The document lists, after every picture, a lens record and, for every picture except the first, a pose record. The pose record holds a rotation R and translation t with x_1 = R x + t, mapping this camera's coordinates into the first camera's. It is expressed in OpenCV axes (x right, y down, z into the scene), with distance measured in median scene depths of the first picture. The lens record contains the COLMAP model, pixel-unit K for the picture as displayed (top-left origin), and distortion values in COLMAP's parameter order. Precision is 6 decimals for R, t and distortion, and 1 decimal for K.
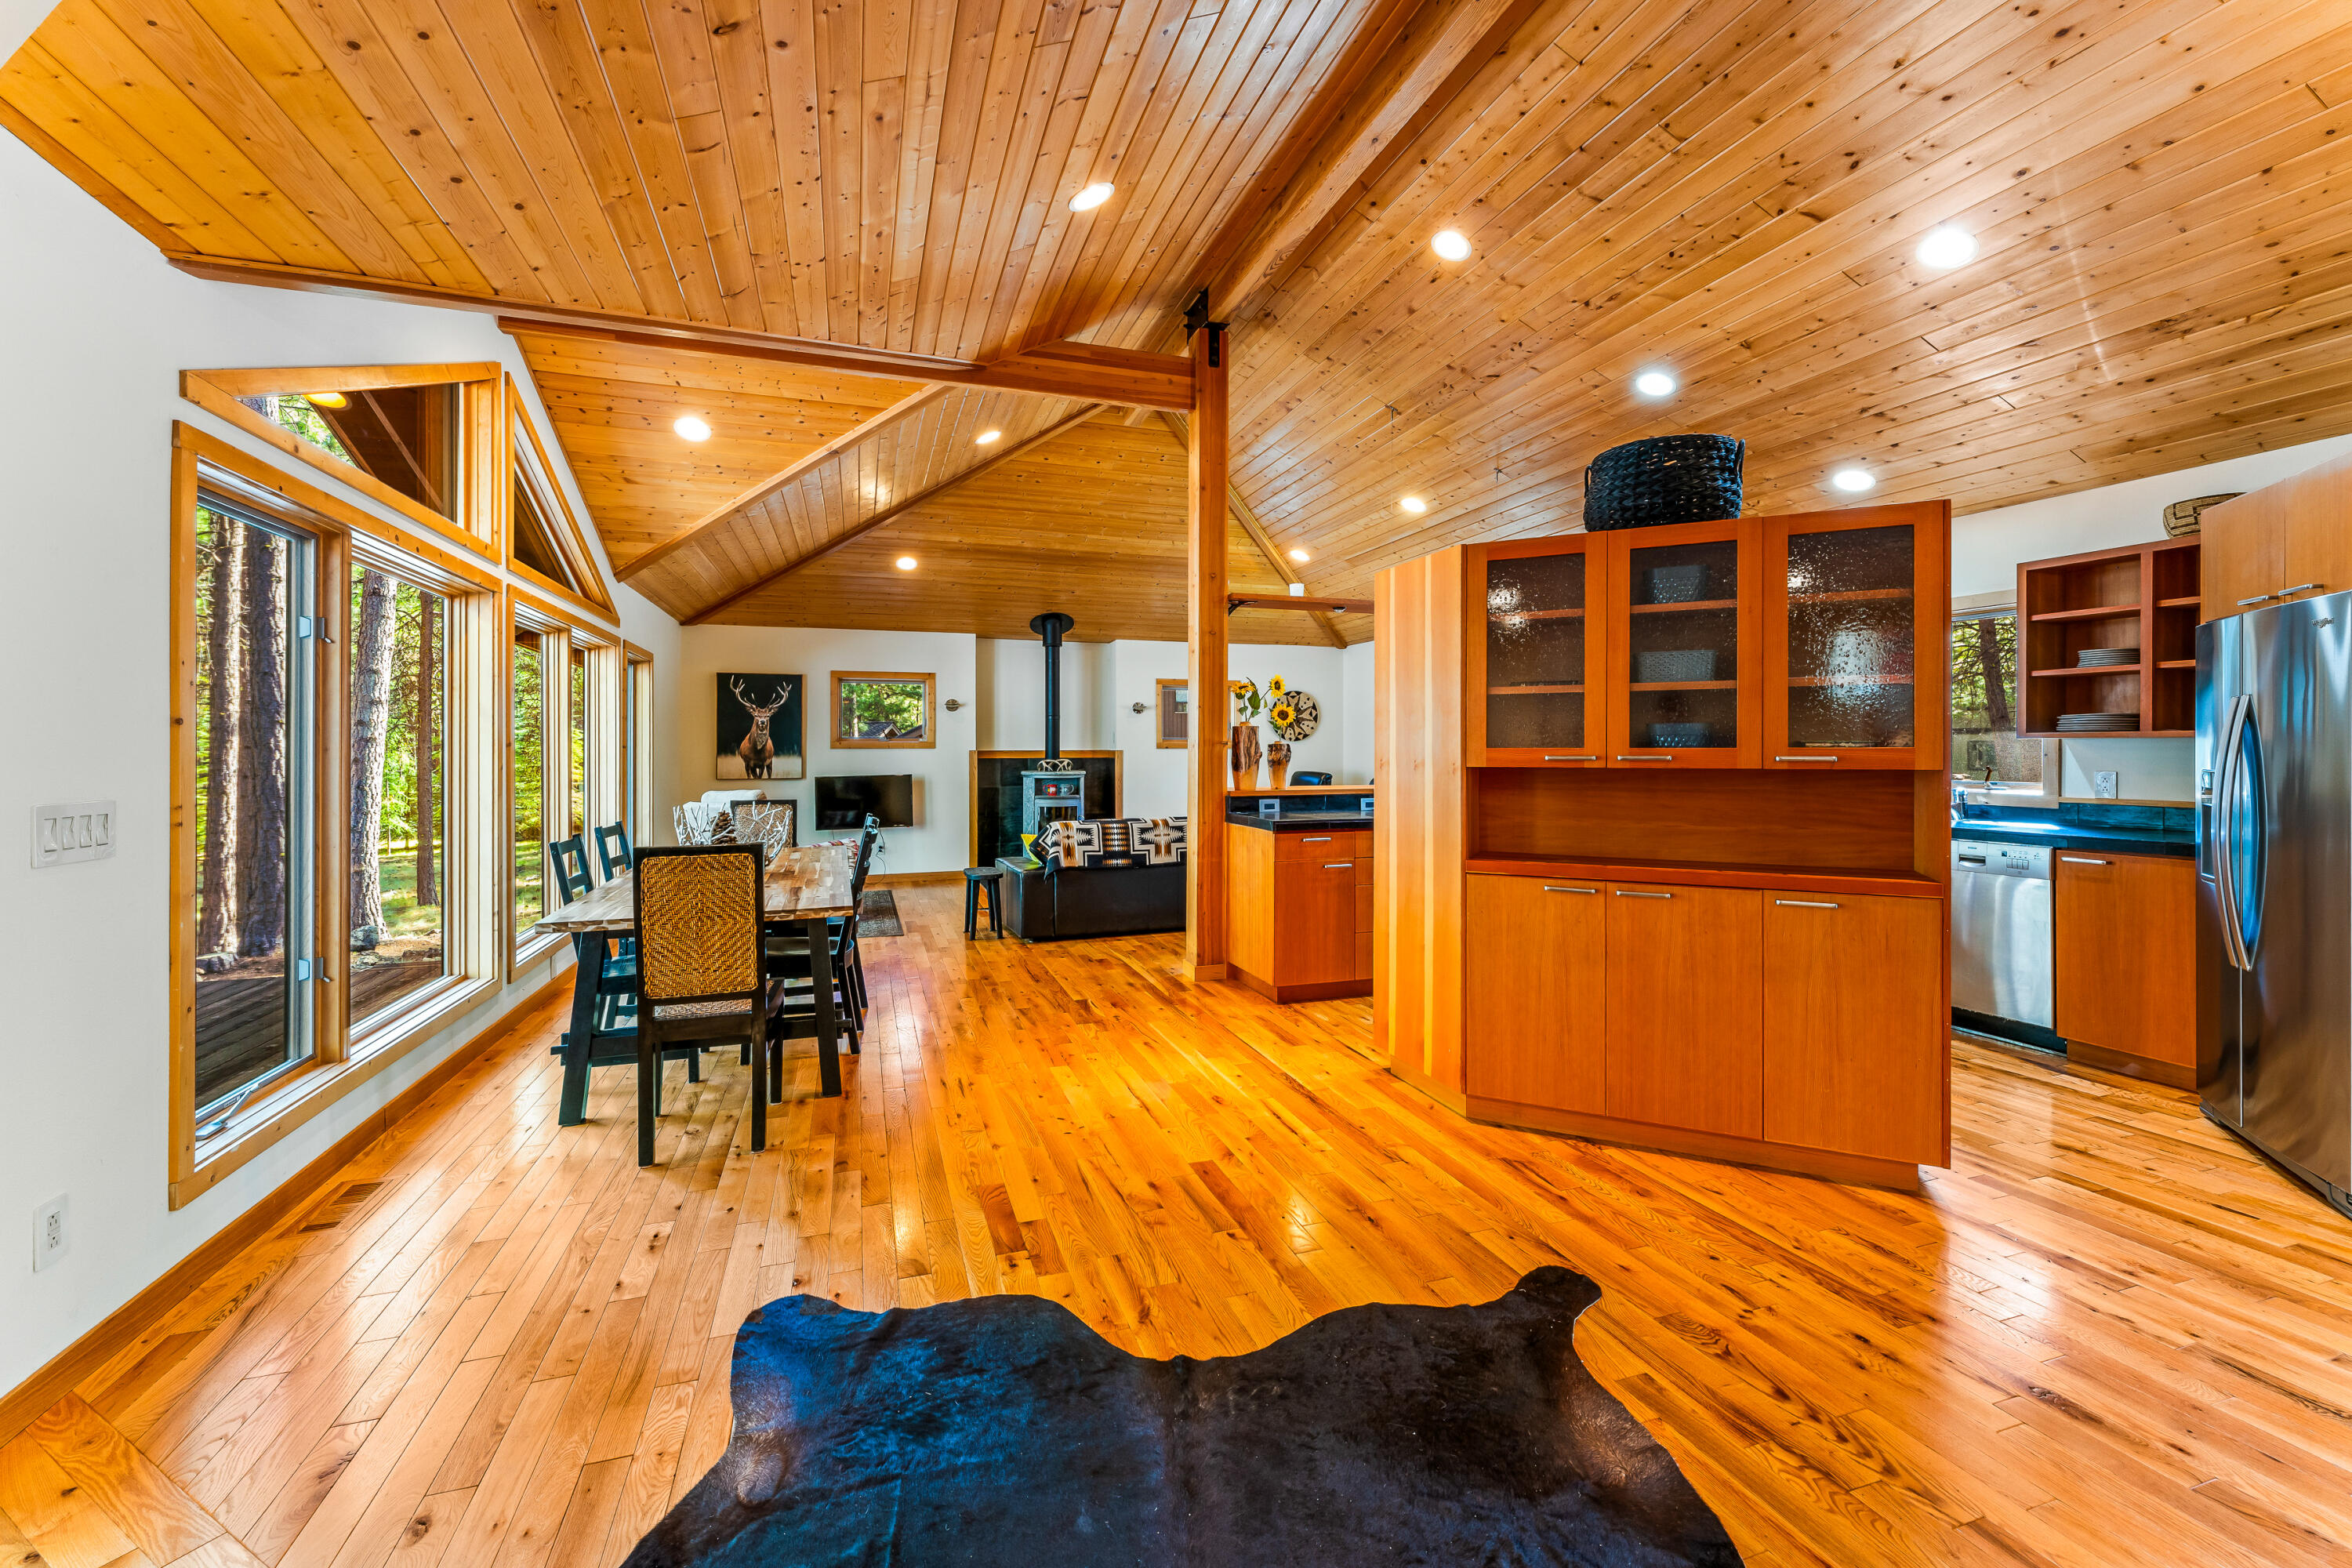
lens RADIAL K [[956.0, 0, 1166.3], [0, 956.0, 749.7], [0, 0, 1]] dist [0.002604, -0.000809]
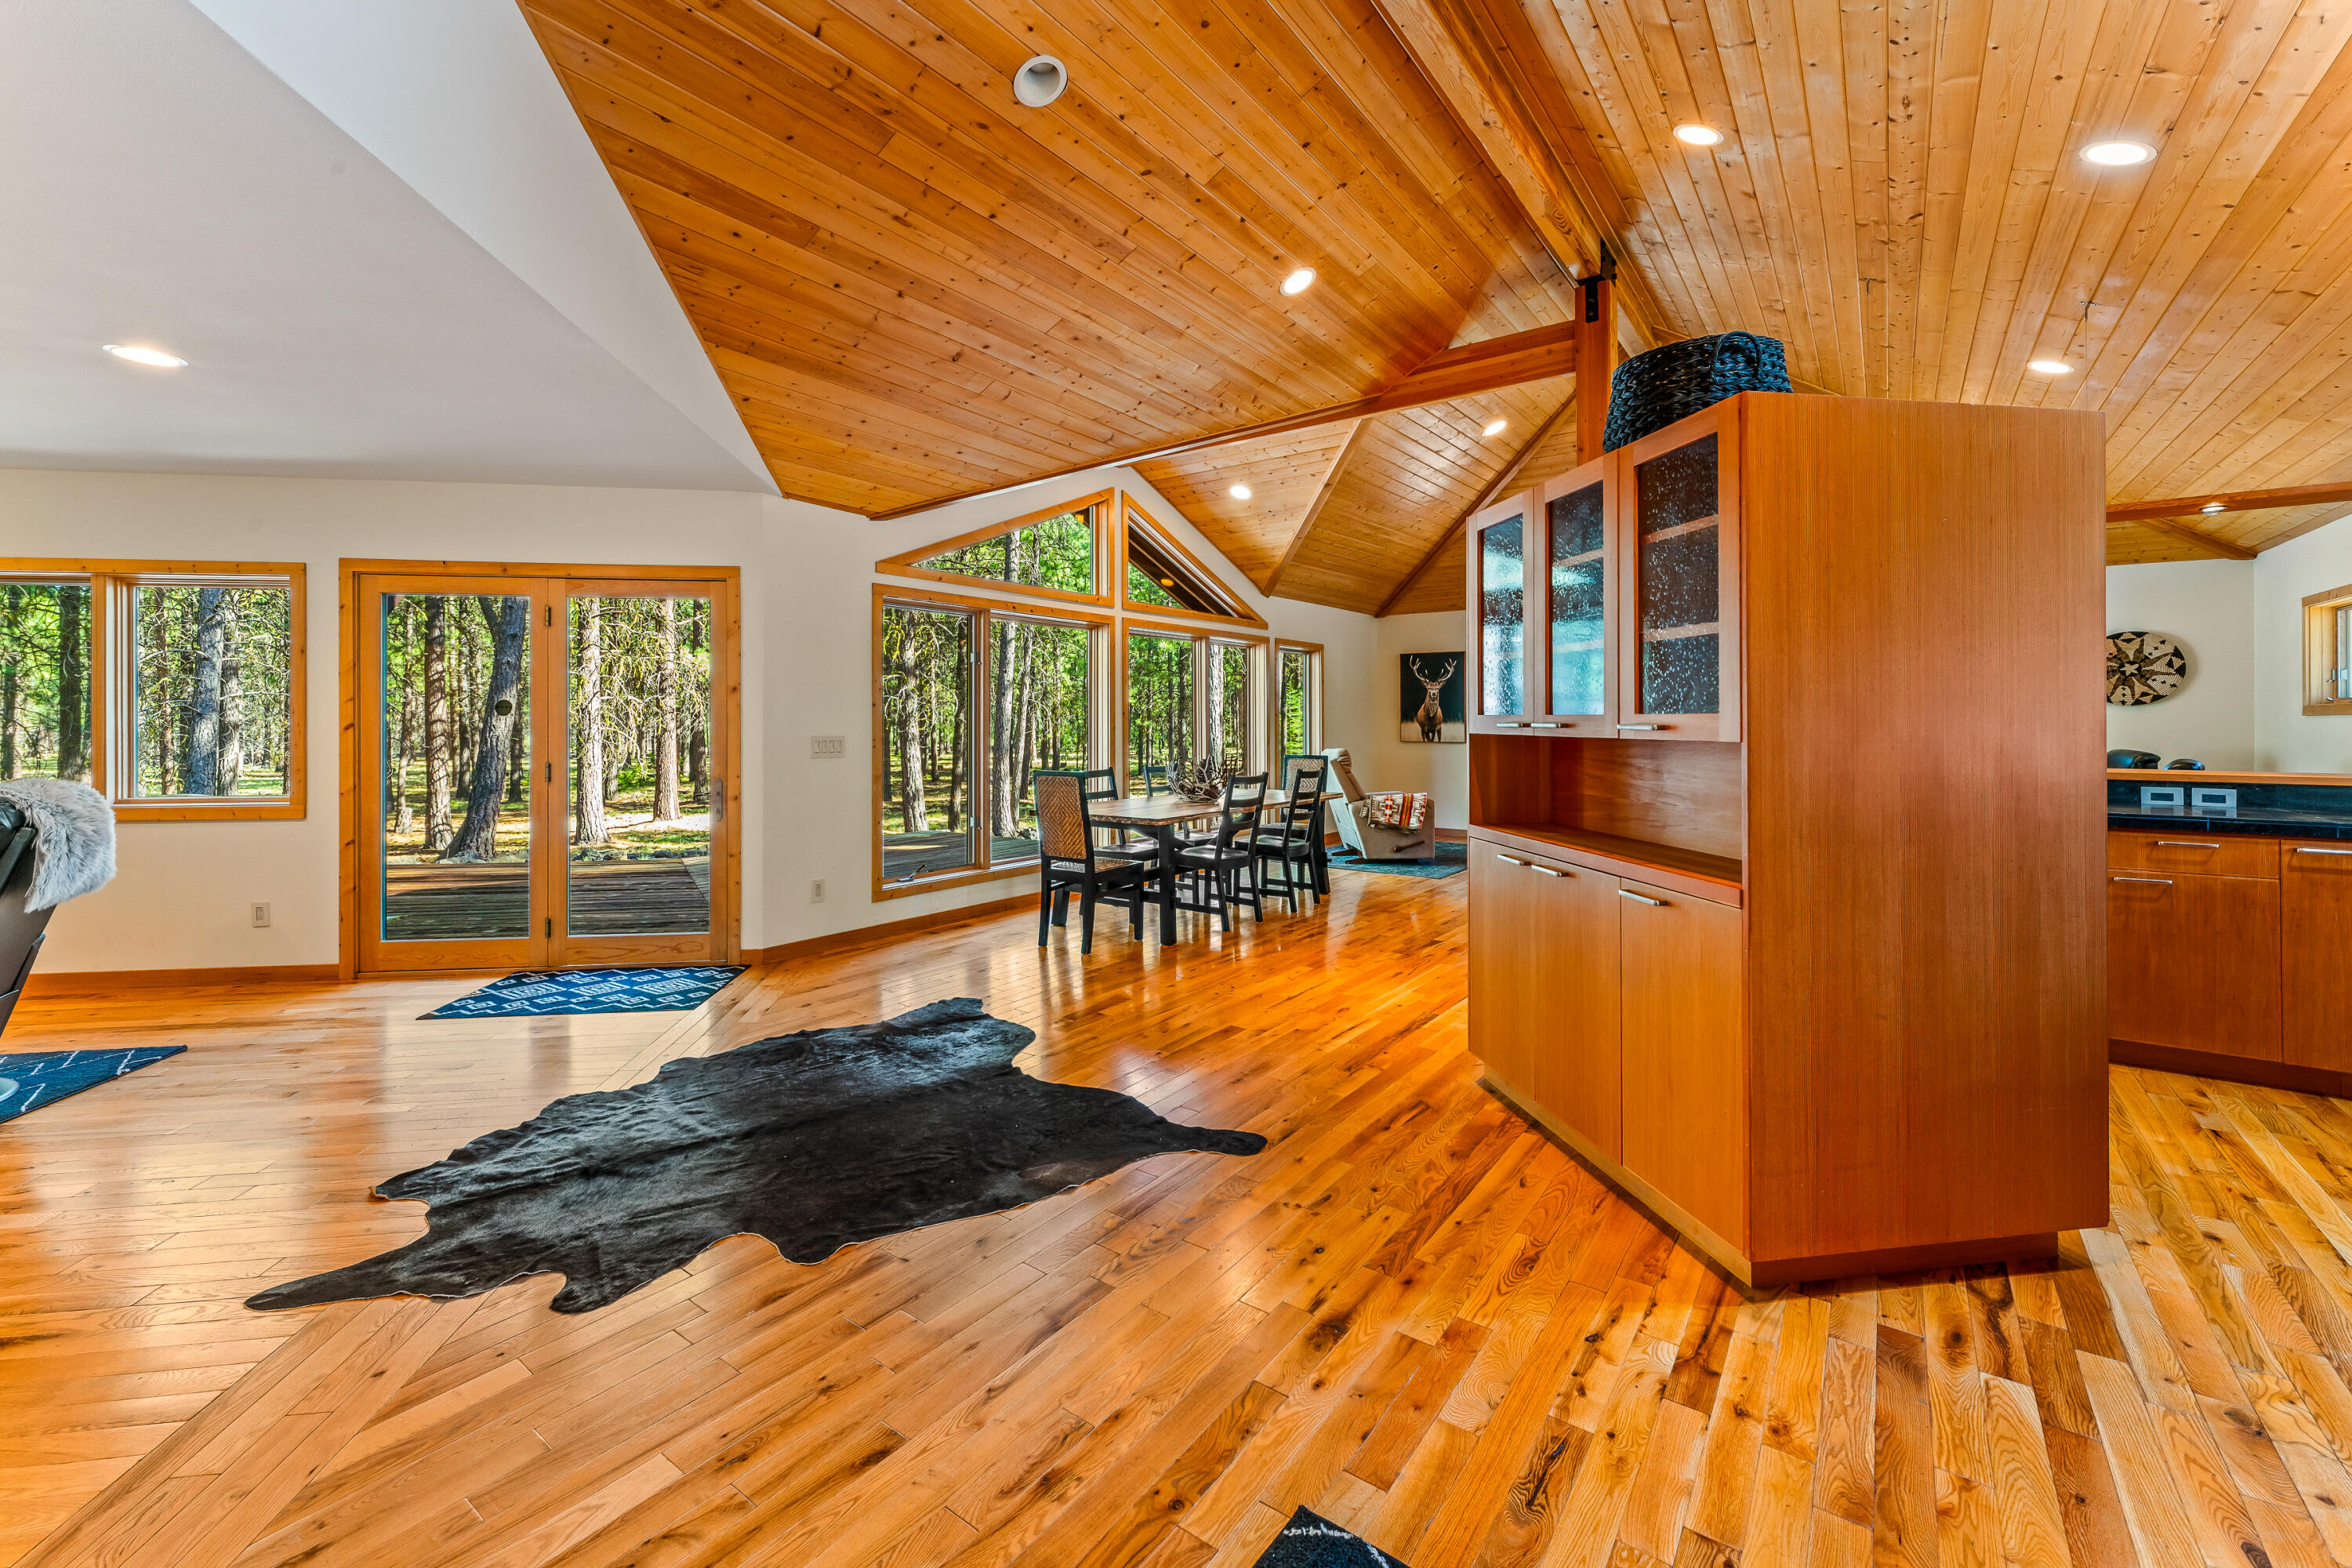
lens RADIAL K [[956.0, 0, 1167.6], [0, 956.0, 718.2], [0, 0, 1]] dist [0.002604, -0.000809]
pose [[0.574348, 0.001898, -0.818609, 0.577560], [-0.001386, 0.999998, 0.001346, 0.000573], [0.818610, 0.000361, 0.574349, 0.085167]]
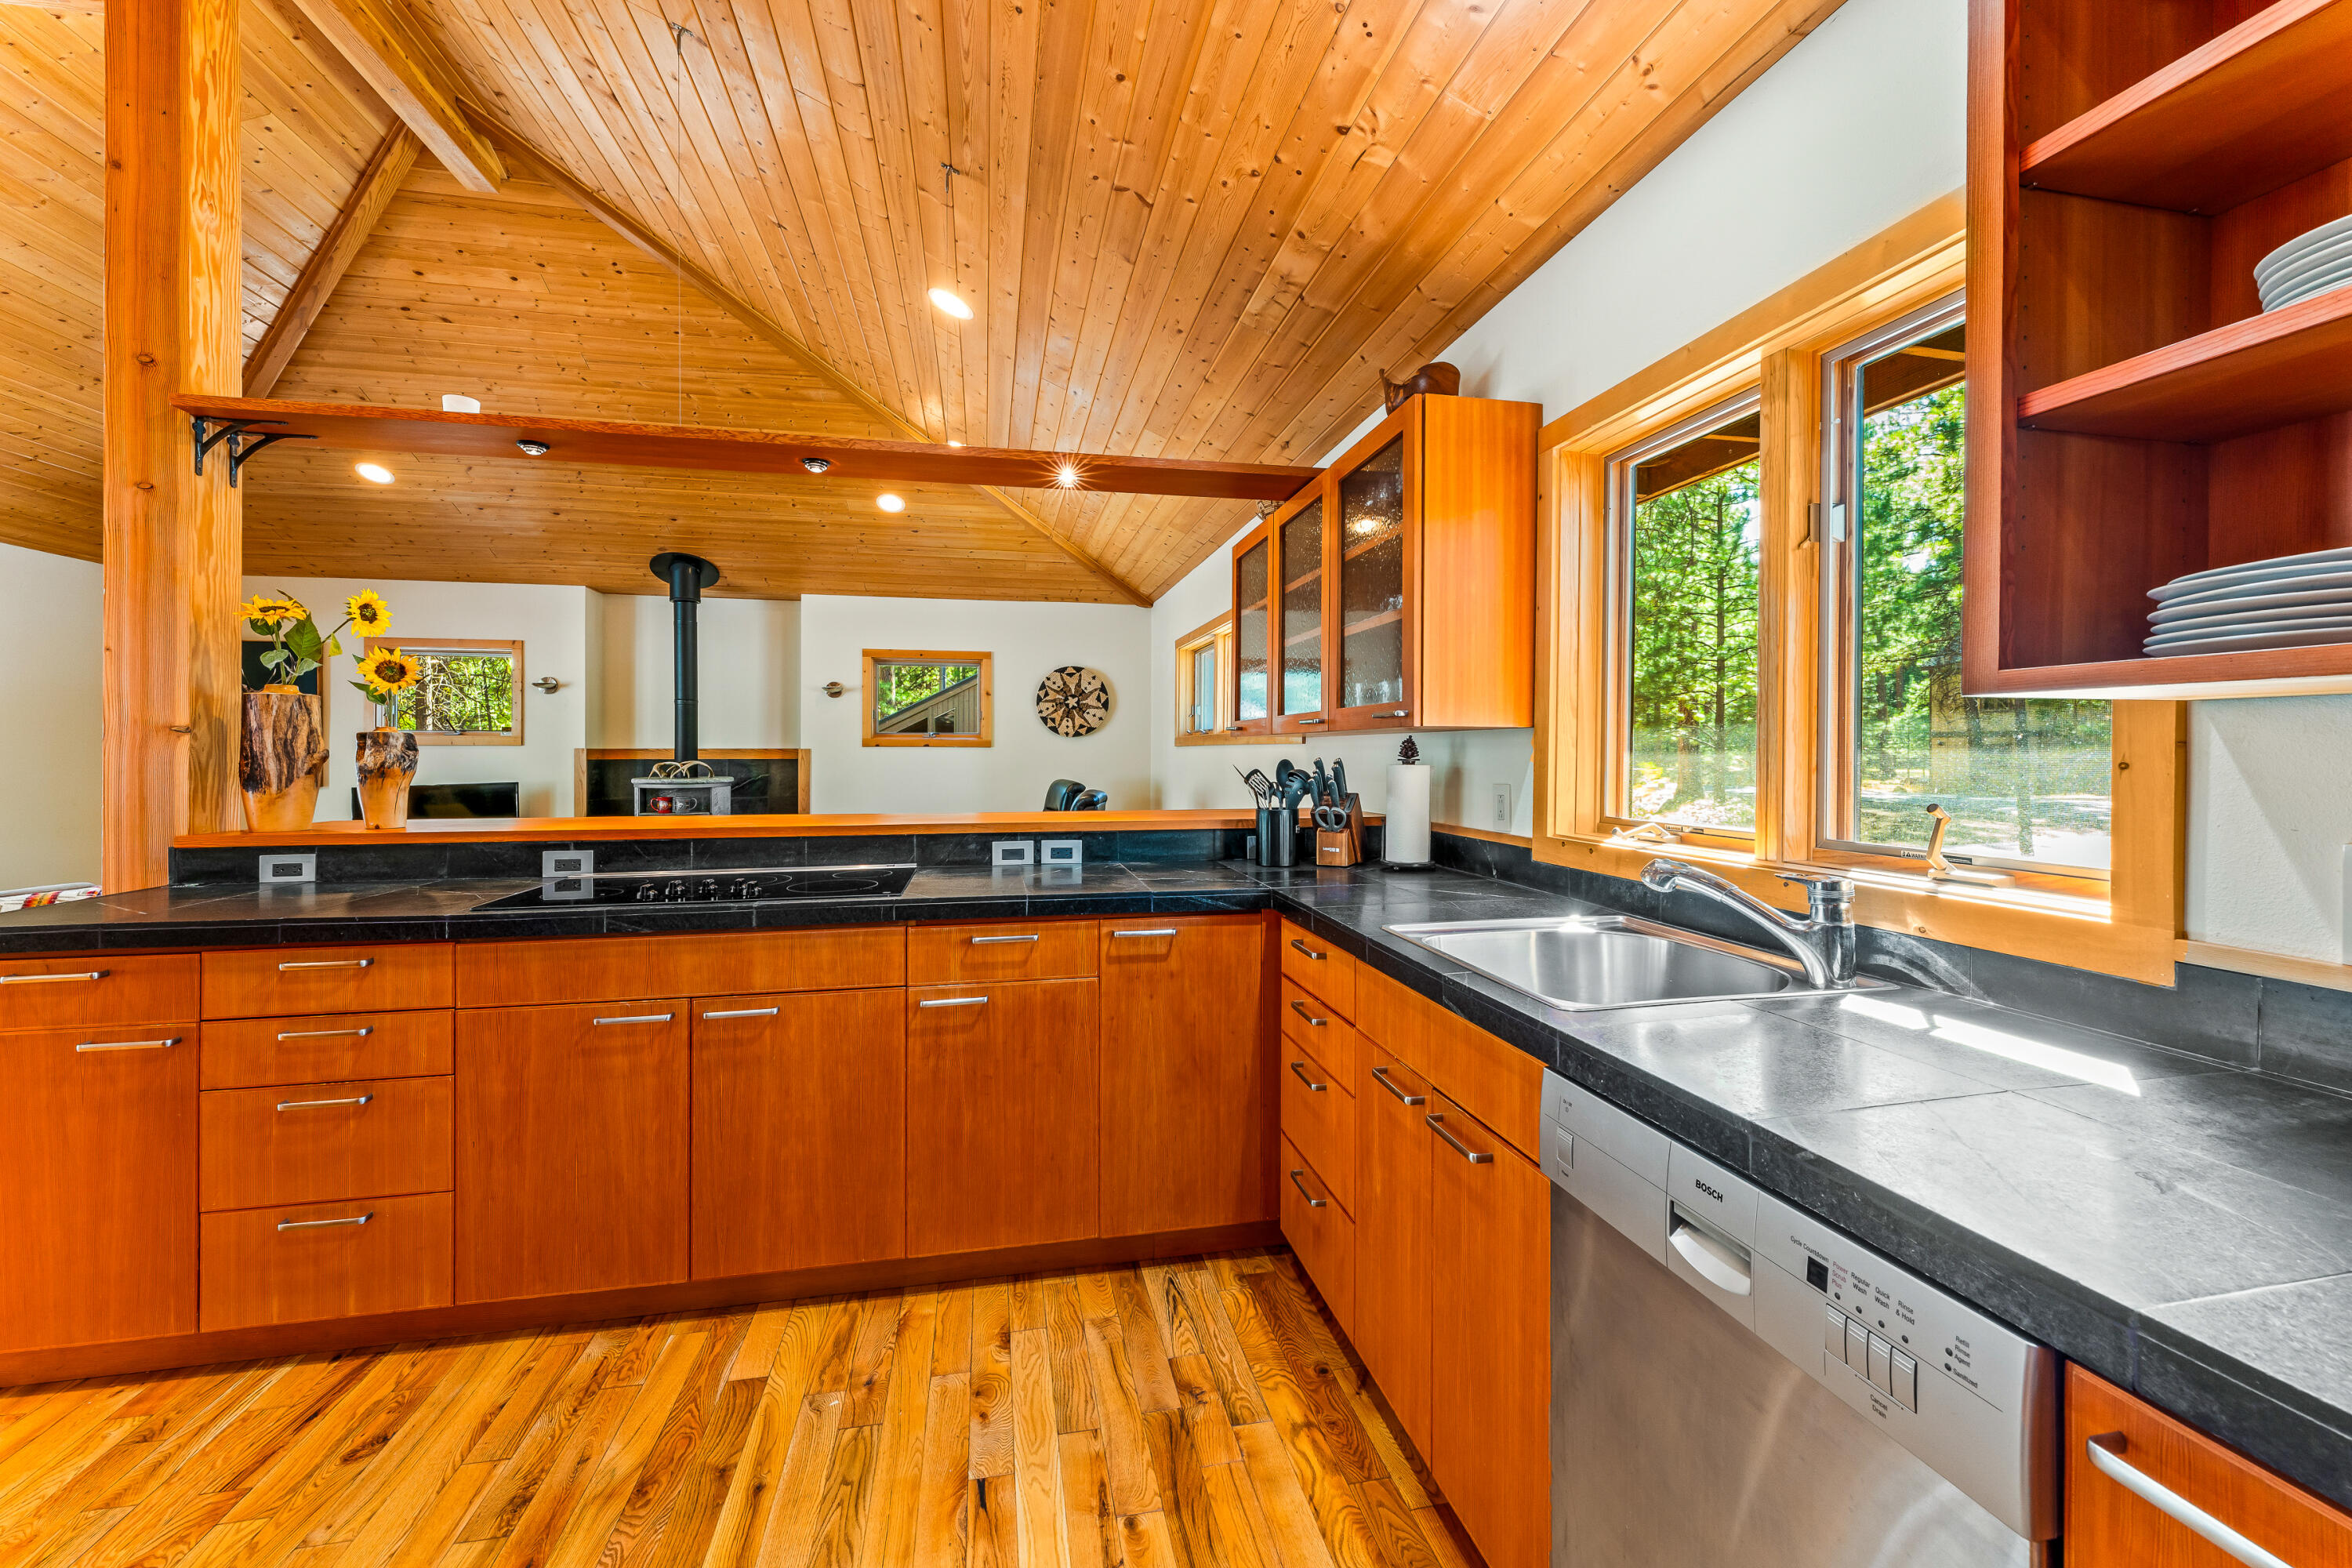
lens RADIAL K [[956.0, 0, 1180.1], [0, 956.0, 749.9], [0, 0, 1]] dist [0.002604, -0.000809]
pose [[0.993424, 0.002590, -0.114461, 0.570042], [-0.002700, 0.999996, -0.000812, 0.002051], [0.114459, 0.001116, 0.993427, 0.587401]]
